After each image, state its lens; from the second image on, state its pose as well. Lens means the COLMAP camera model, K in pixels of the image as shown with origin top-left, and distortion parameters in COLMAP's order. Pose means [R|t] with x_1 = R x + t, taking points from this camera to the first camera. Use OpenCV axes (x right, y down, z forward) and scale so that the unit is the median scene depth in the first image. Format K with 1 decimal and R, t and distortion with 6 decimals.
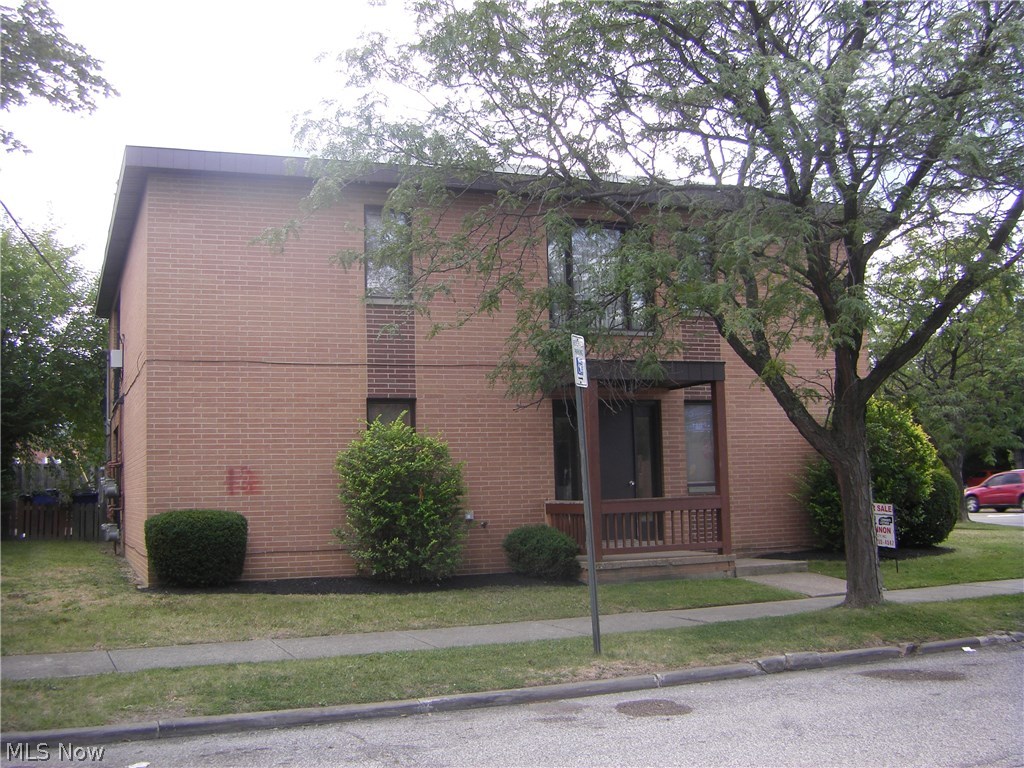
lens RADIAL K [[1120.7, 0, 512.0], [0, 1120.7, 382.0], [0, 0, 1]] dist [-0.142515, 0.000000]
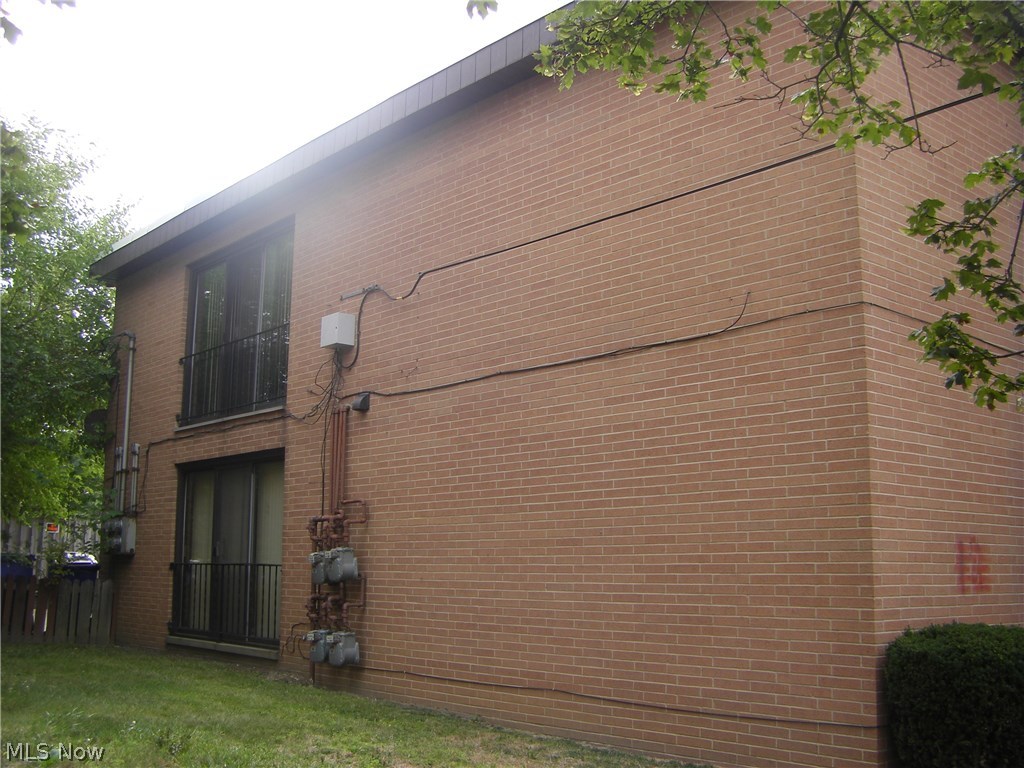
lens RADIAL K [[1120.7, 0, 511.7], [0, 1120.7, 383.7], [0, 0, 1]] dist [-0.142515, 0.000000]
pose [[0.944283, 0.096280, 0.314737, -0.612064], [-0.072762, 0.993664, -0.085663, 0.065344], [-0.320991, 0.057989, 0.945305, 0.600249]]
